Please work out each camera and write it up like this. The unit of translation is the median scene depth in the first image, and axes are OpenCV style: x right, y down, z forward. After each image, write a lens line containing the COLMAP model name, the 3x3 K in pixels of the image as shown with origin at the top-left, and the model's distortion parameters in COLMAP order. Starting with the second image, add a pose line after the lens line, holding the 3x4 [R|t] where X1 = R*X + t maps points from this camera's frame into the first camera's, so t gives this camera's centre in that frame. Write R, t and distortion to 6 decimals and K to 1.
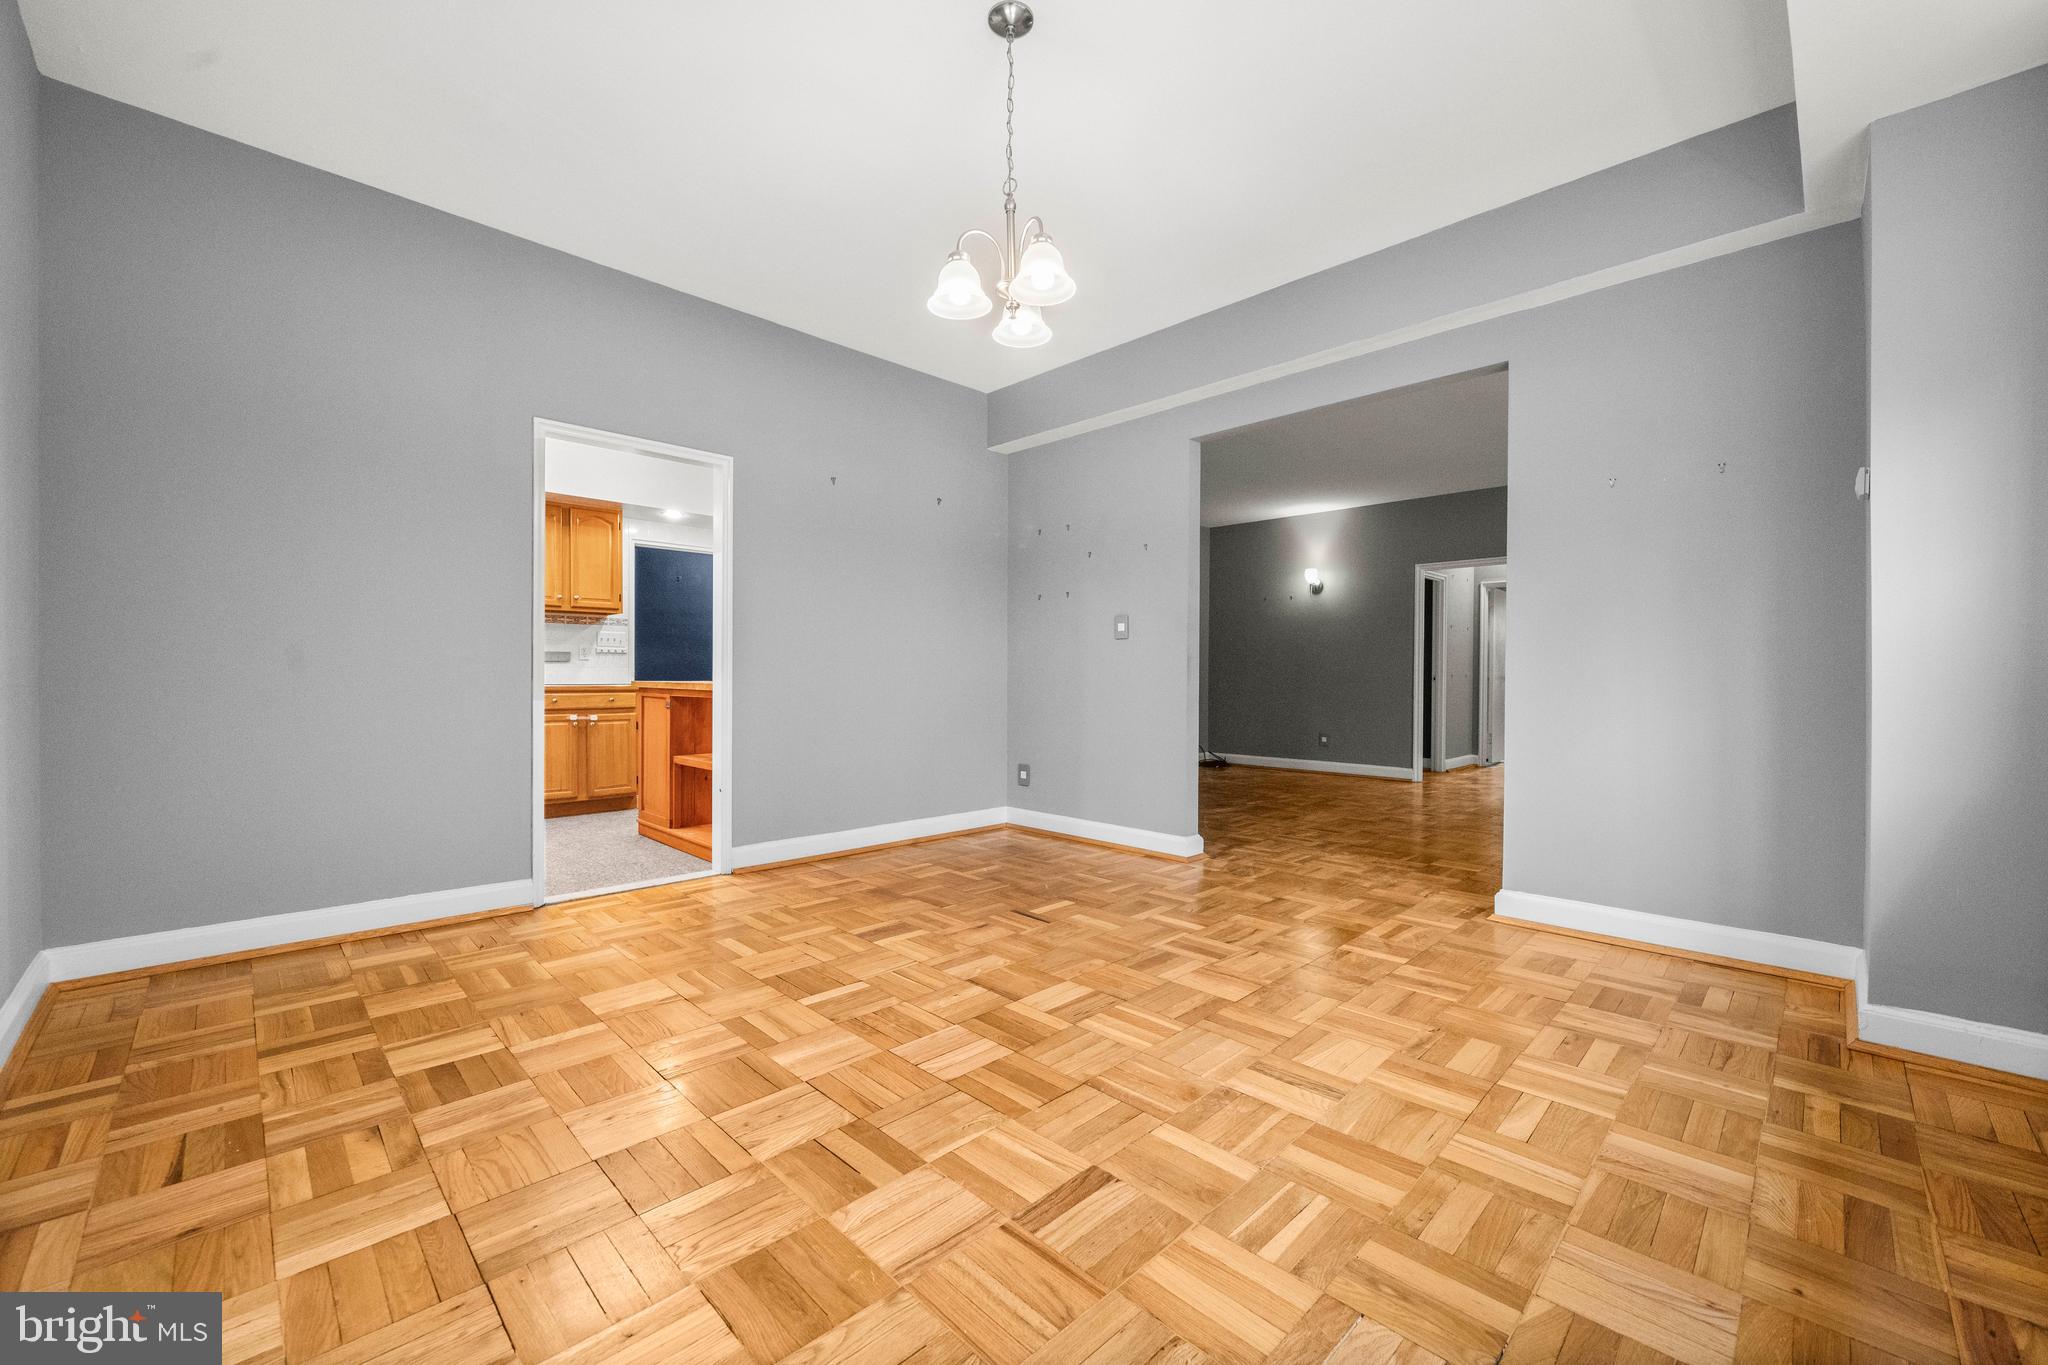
lens RADIAL K [[816.1, 0, 1026.2], [0, 816.1, 681.2], [0, 0, 1]] dist [0.000184, -0.000002]
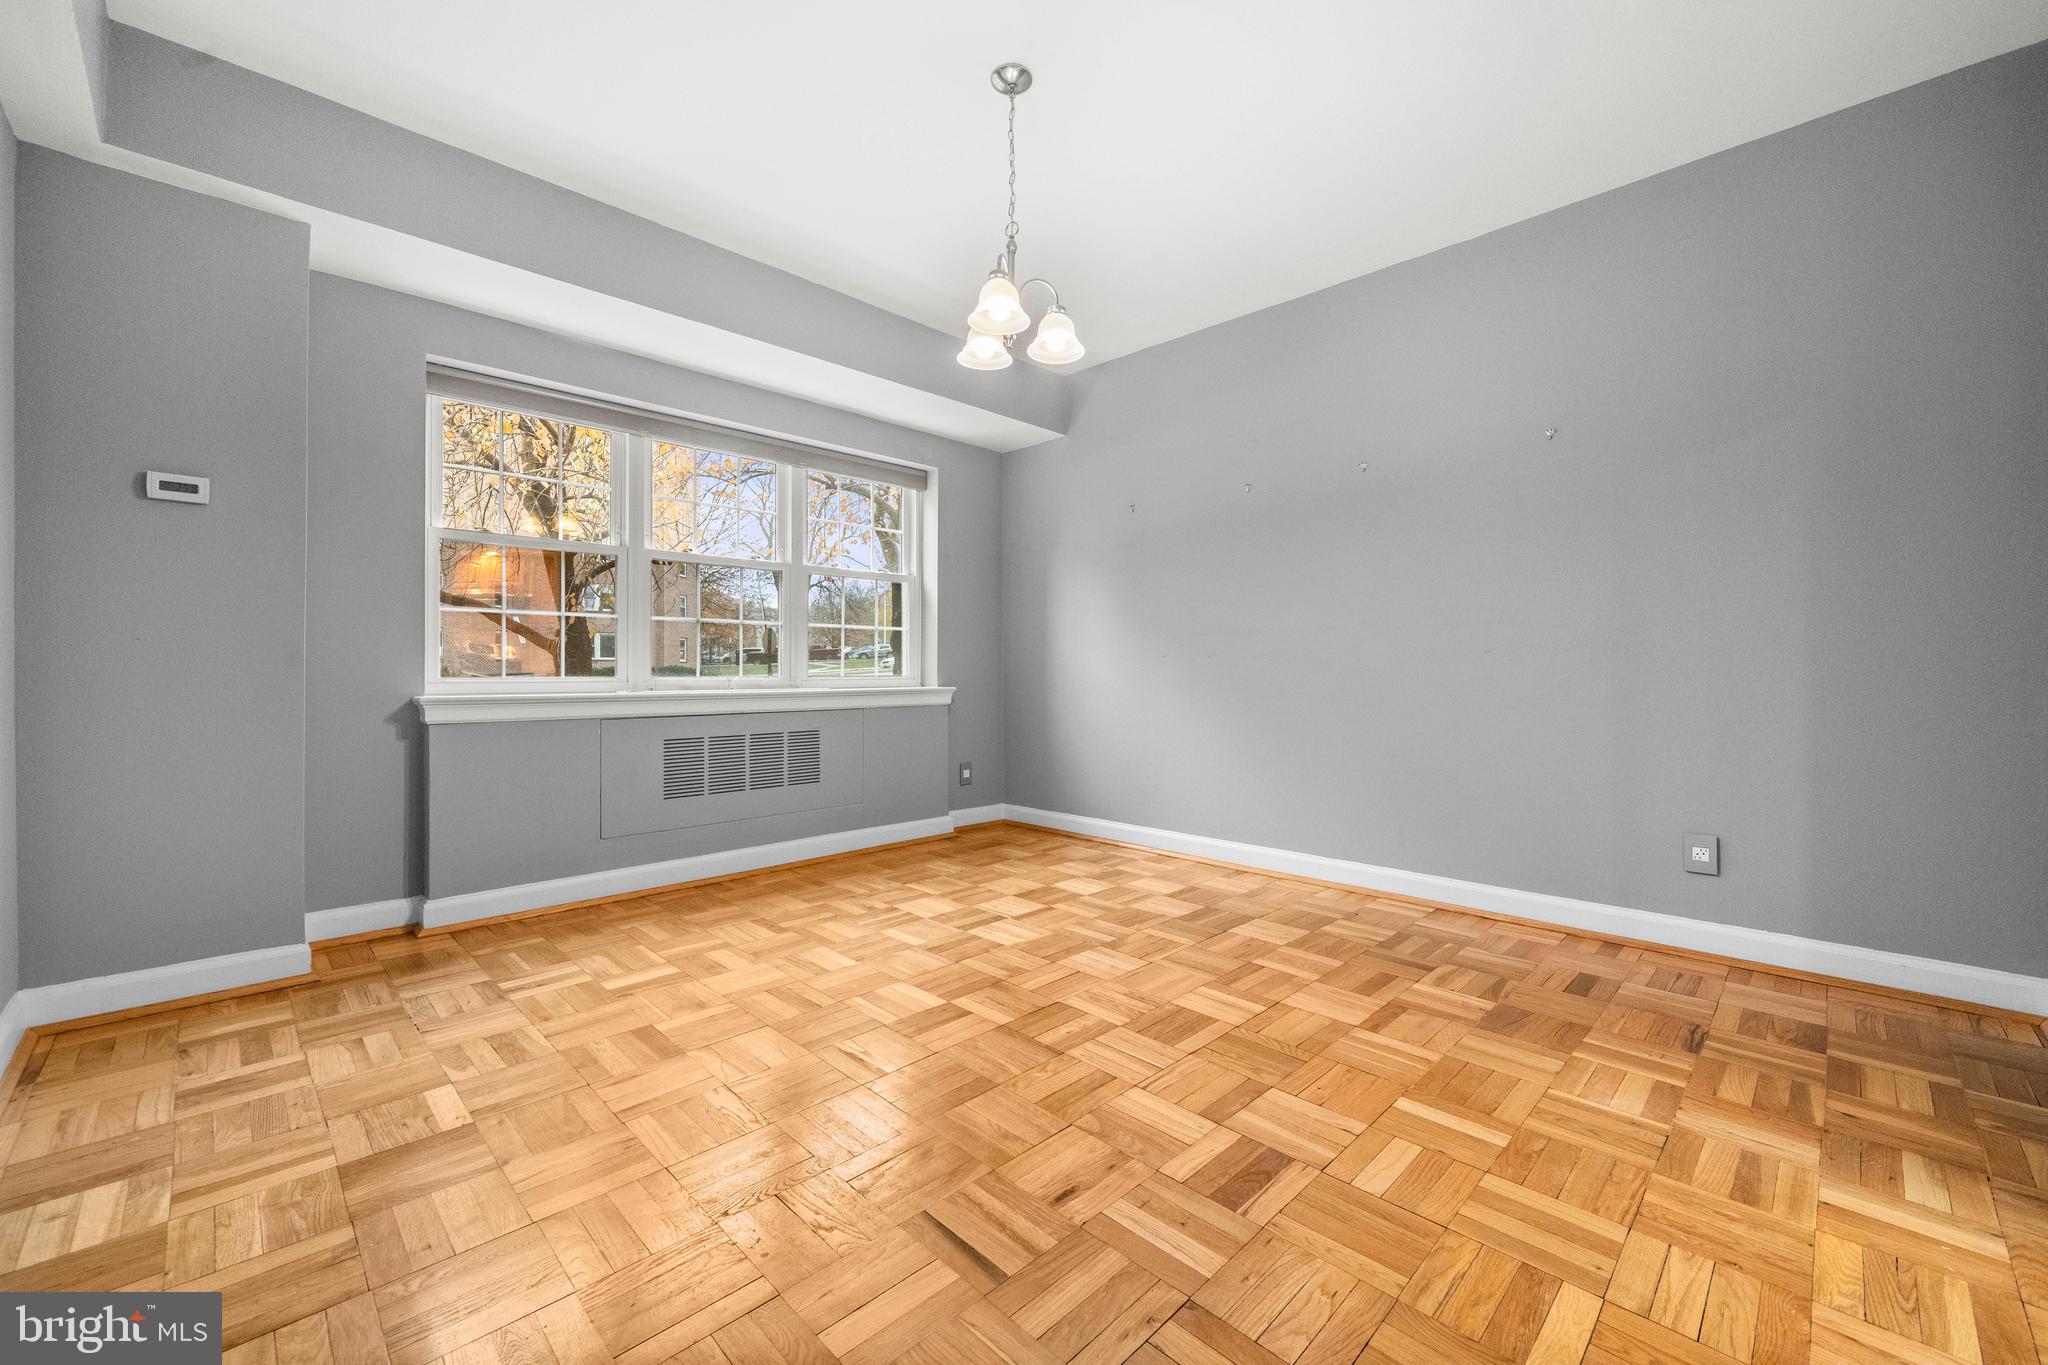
lens RADIAL K [[816.1, 0, 1022.6], [0, 816.1, 673.0], [0, 0, 1]] dist [0.000184, -0.000002]
pose [[-0.999971, -0.007506, 0.001449, -0.029039], [-0.007489, 0.999909, 0.011185, -0.021681], [-0.001533, 0.011174, -0.999936, 1.645064]]
